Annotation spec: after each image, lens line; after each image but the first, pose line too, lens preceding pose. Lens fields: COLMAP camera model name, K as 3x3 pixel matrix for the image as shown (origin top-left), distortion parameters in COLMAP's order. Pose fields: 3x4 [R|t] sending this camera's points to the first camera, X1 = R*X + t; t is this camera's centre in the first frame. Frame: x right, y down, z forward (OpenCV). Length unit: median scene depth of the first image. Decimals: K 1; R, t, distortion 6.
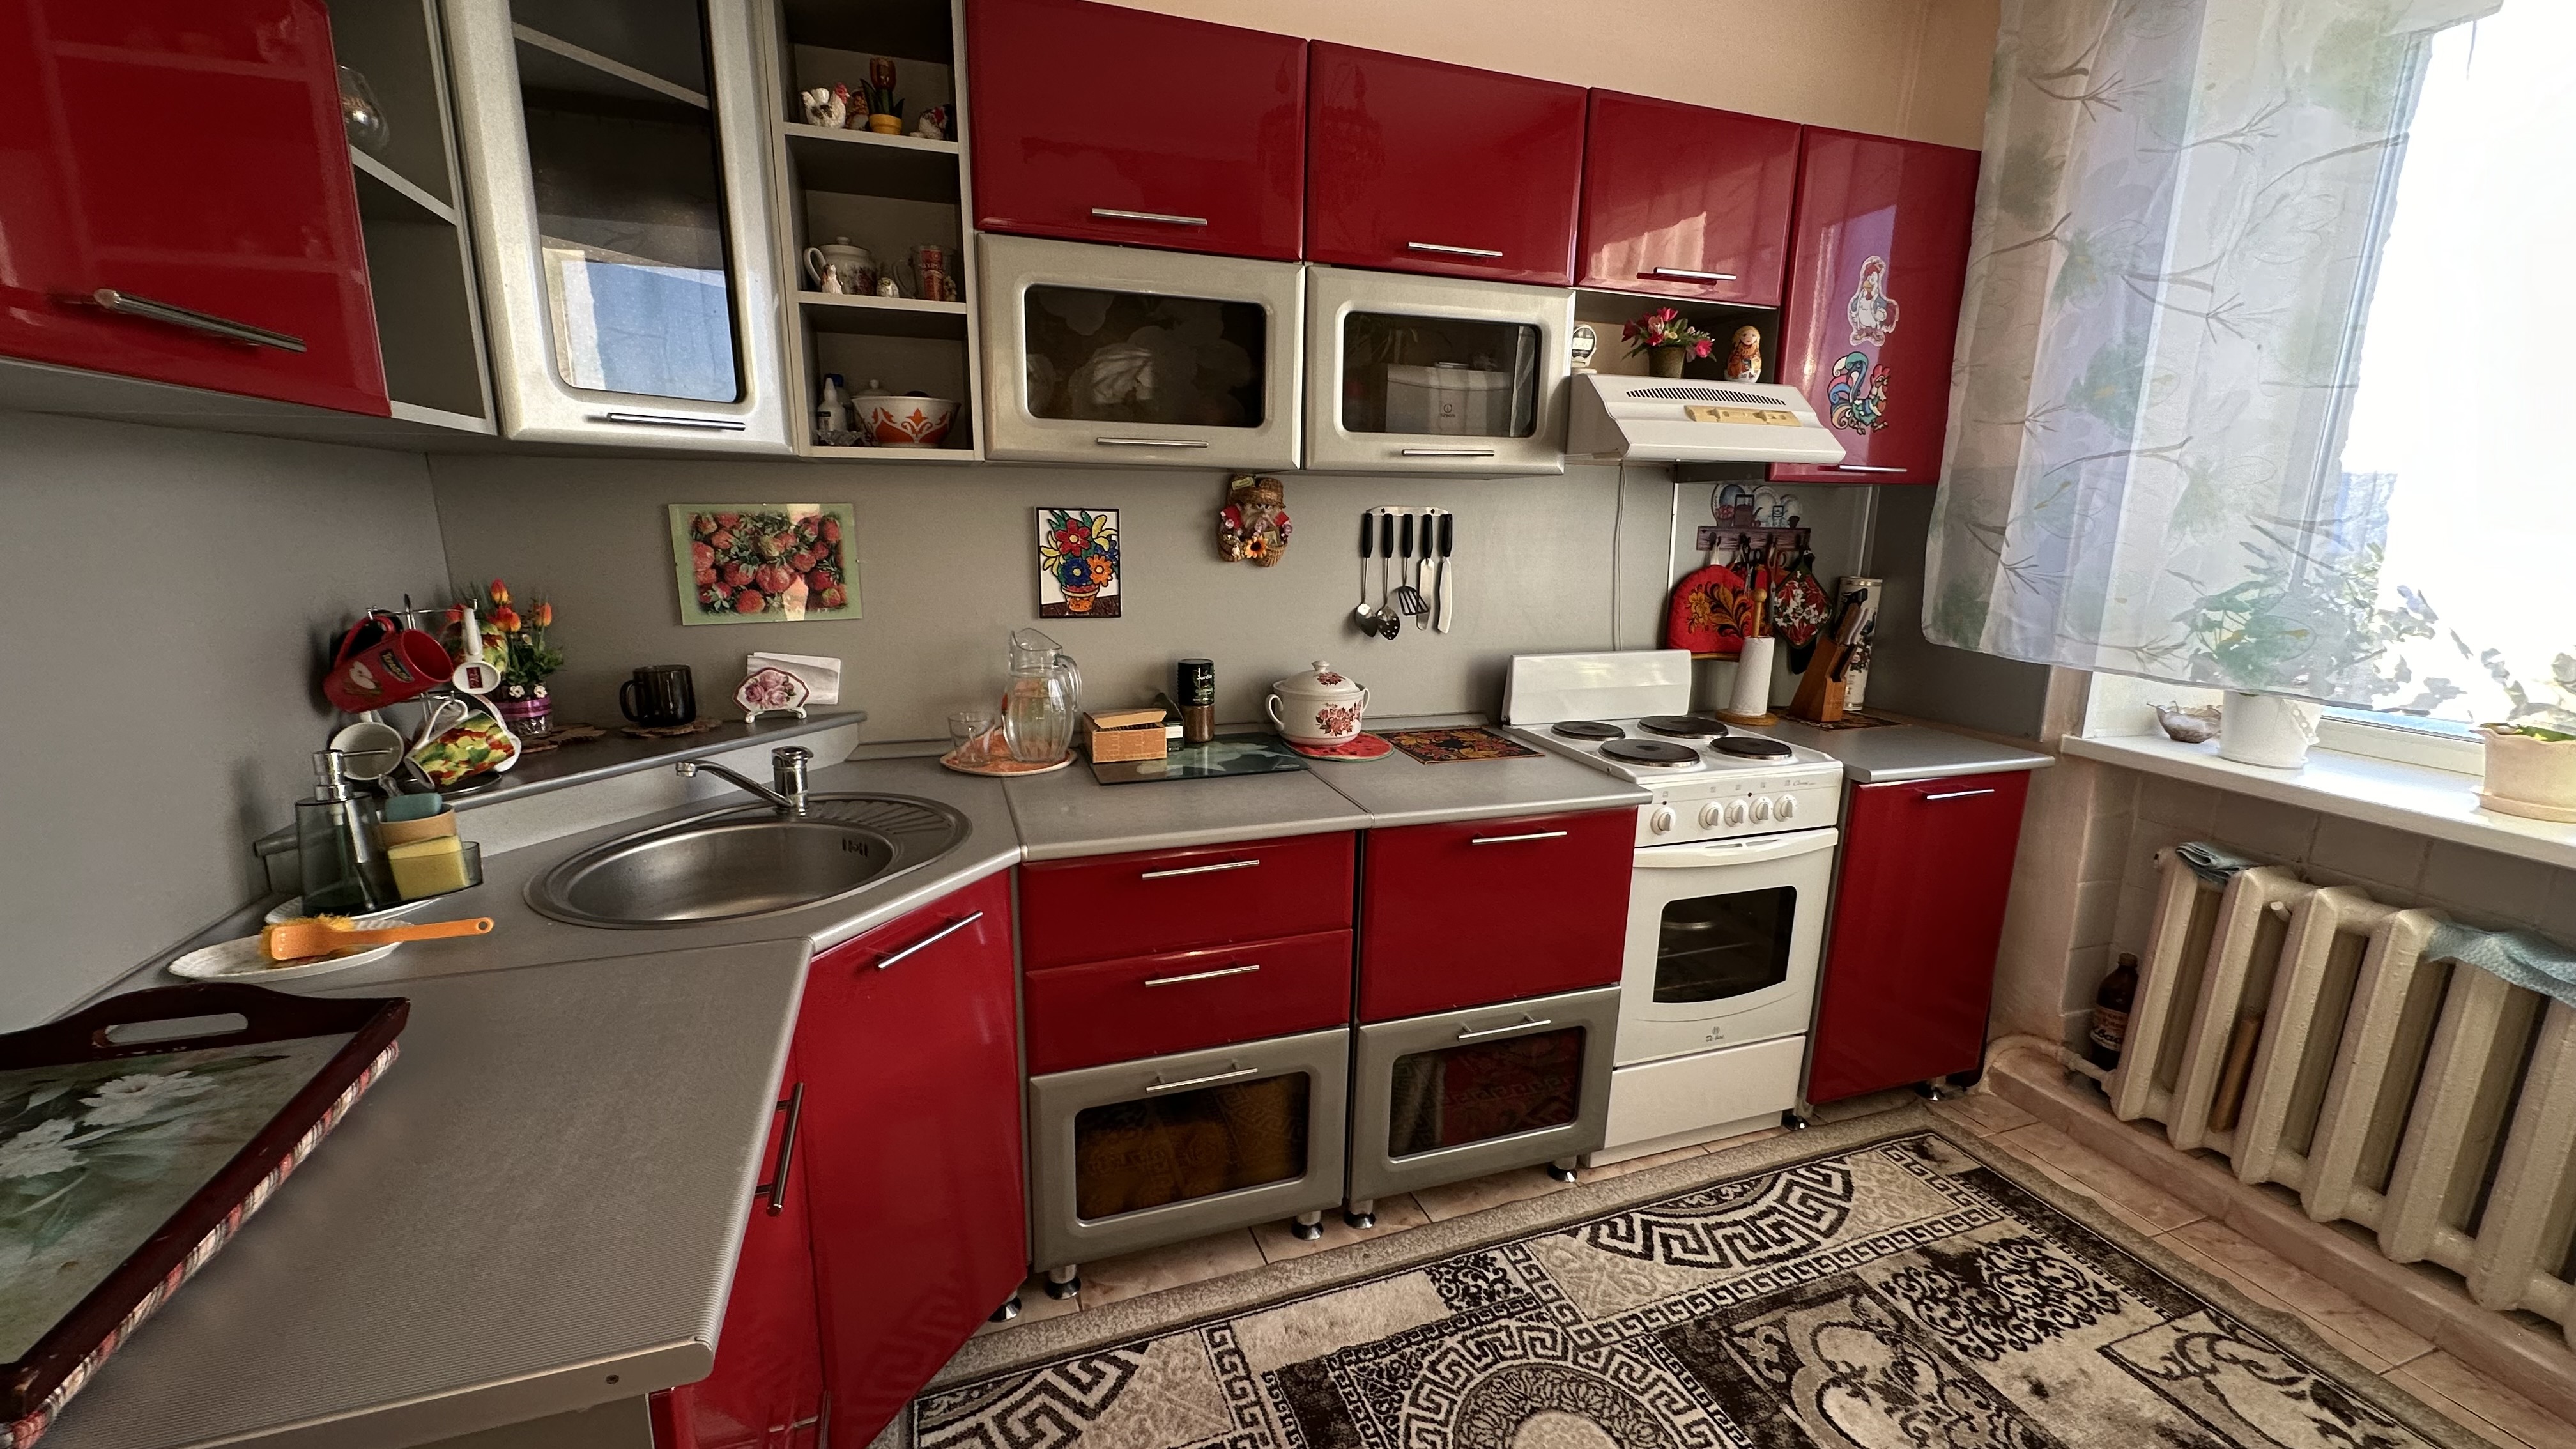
lens RADIAL K [[1031.6, 0, 1298.3], [0, 1031.6, 722.9], [0, 0, 1]] dist [0.006687, 0.000083]
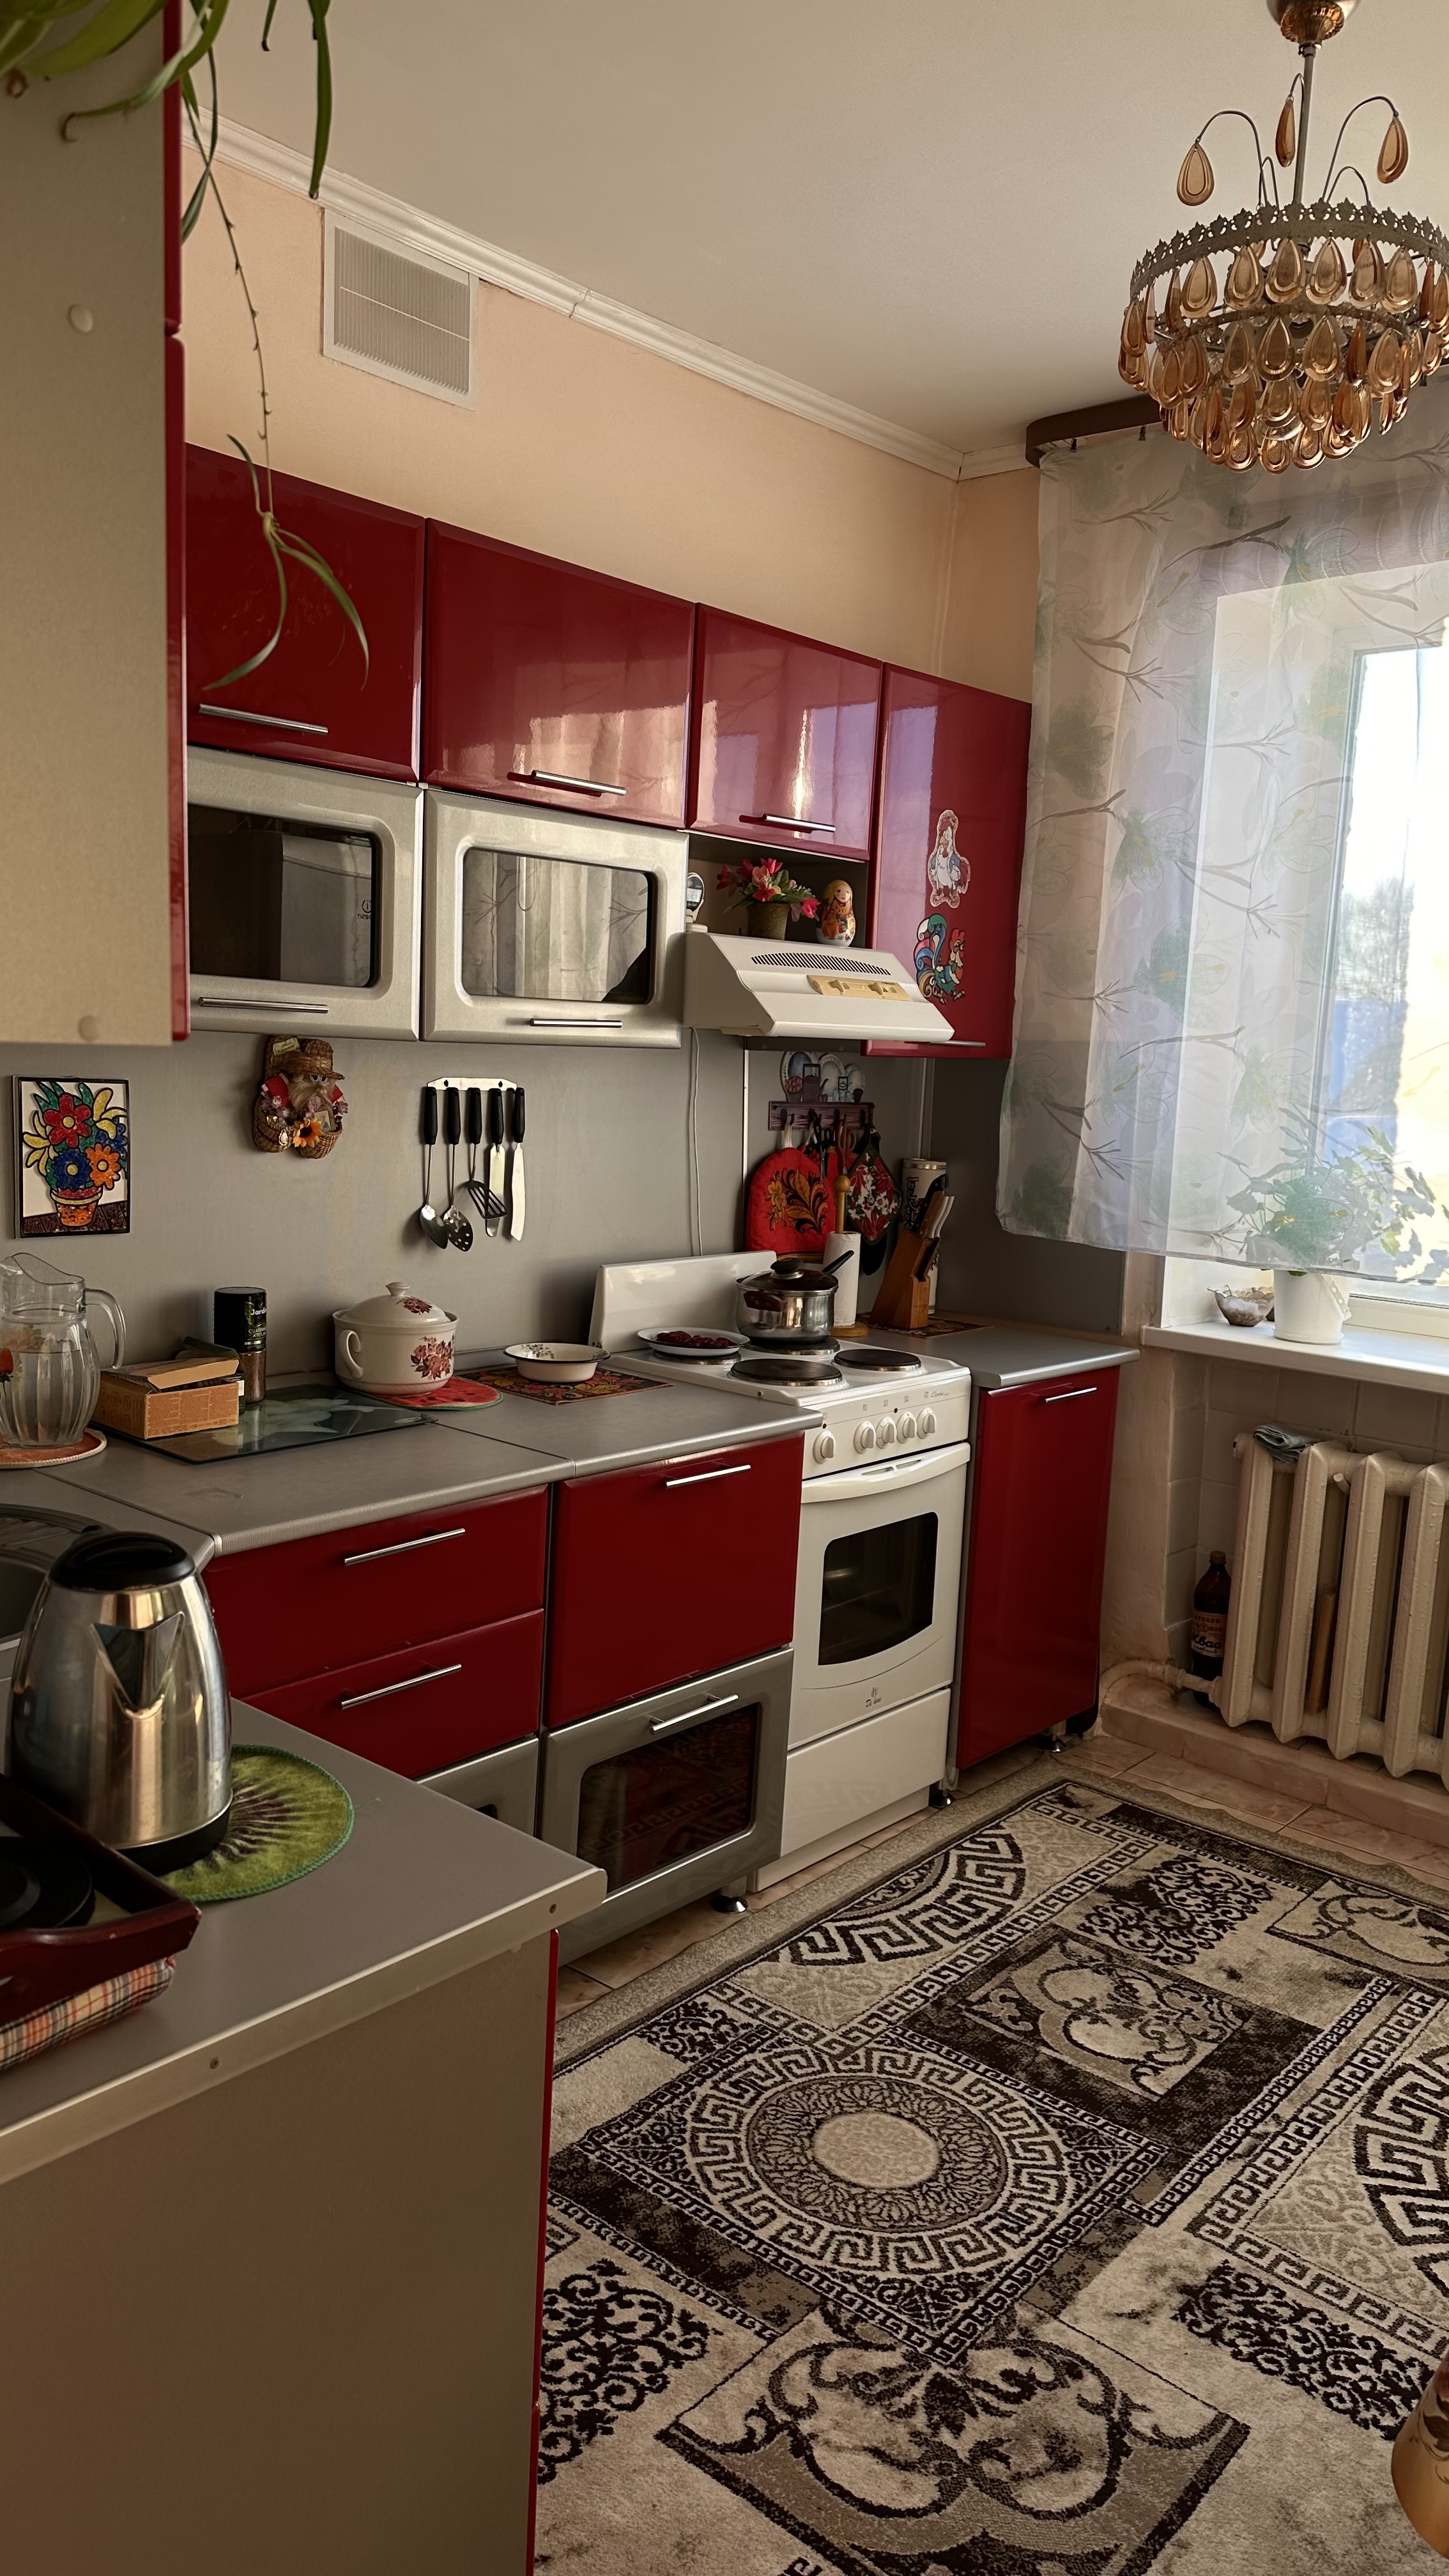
lens RADIAL K [[1816.9, 0, 745.2], [0, 1816.9, 1278.3], [0, 0, 1]] dist [0.202141, -0.301785]
pose [[0.865572, -0.042585, 0.498970, -0.465437], [0.072034, 0.996604, -0.039903, 0.009194], [-0.495576, 0.070481, 0.865700, -0.308633]]
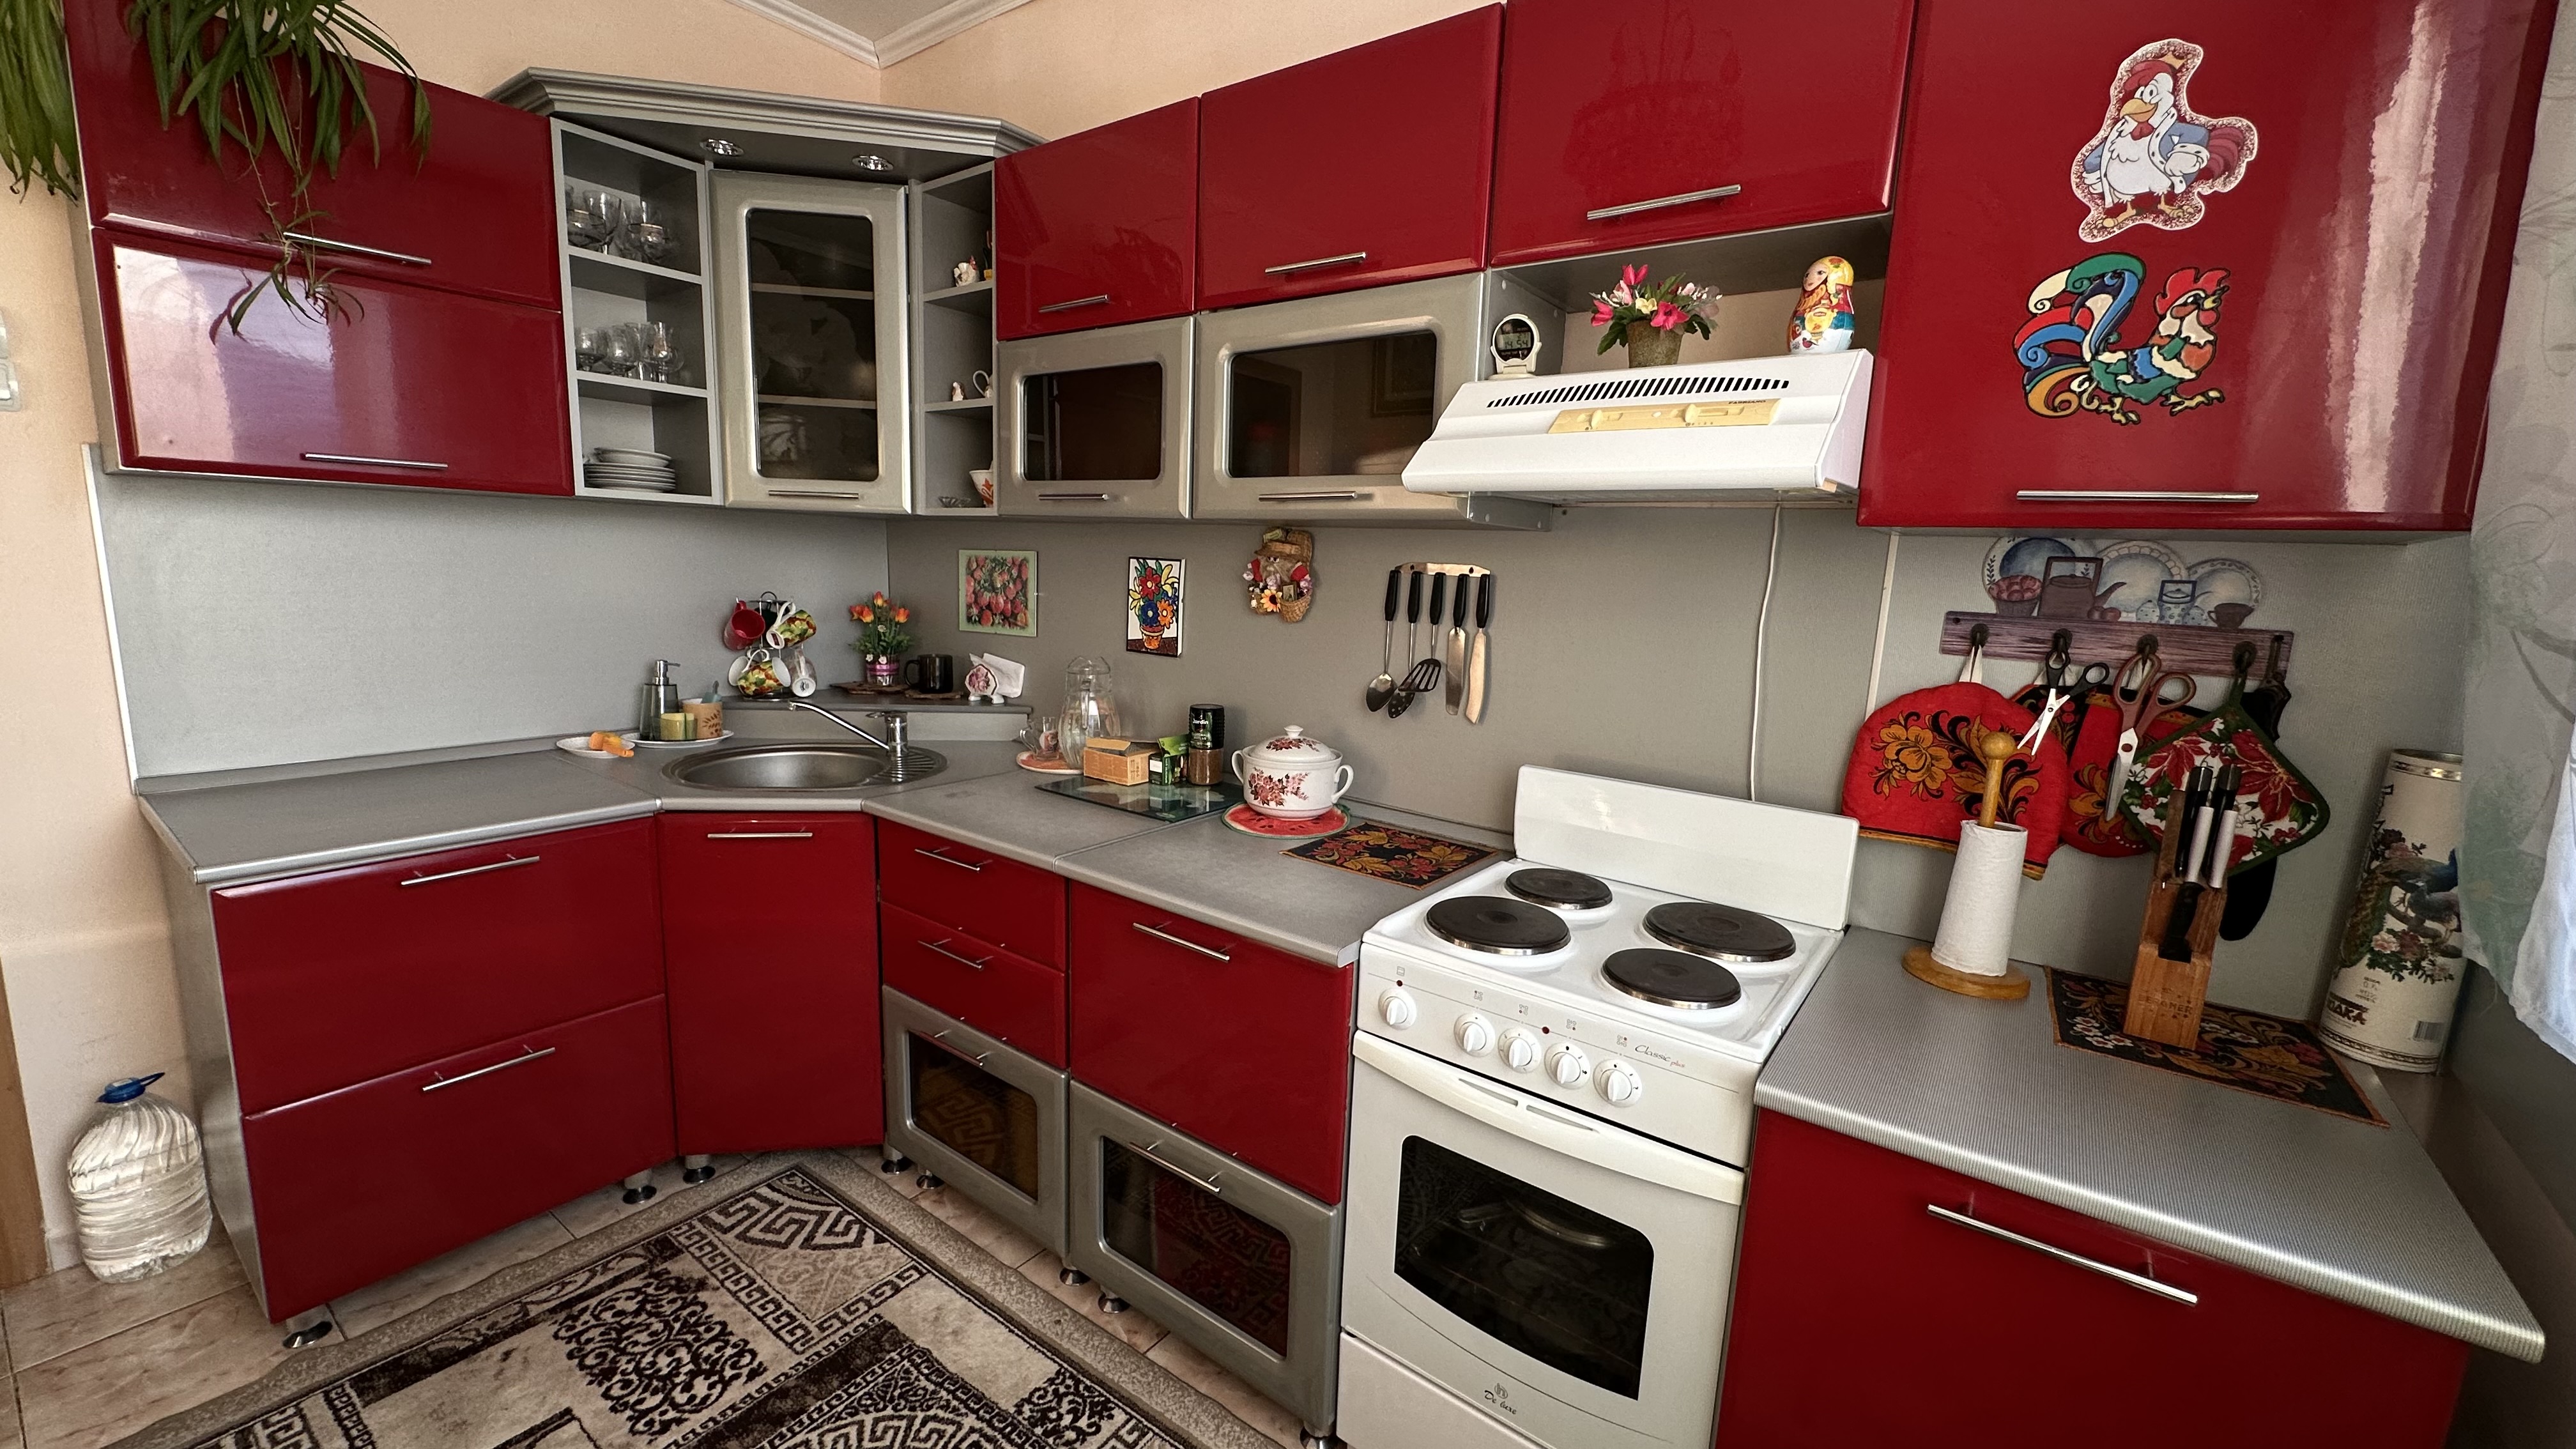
lens RADIAL K [[1031.9, 0, 1299.8], [0, 1031.9, 727.9], [0, 0, 1]] dist [0.001027, 0.000019]
pose [[0.551542, 0.143437, -0.821722, 0.856208], [-0.201792, 0.978788, 0.035410, -0.100307], [0.809371, 0.146287, 0.568787, 0.526484]]
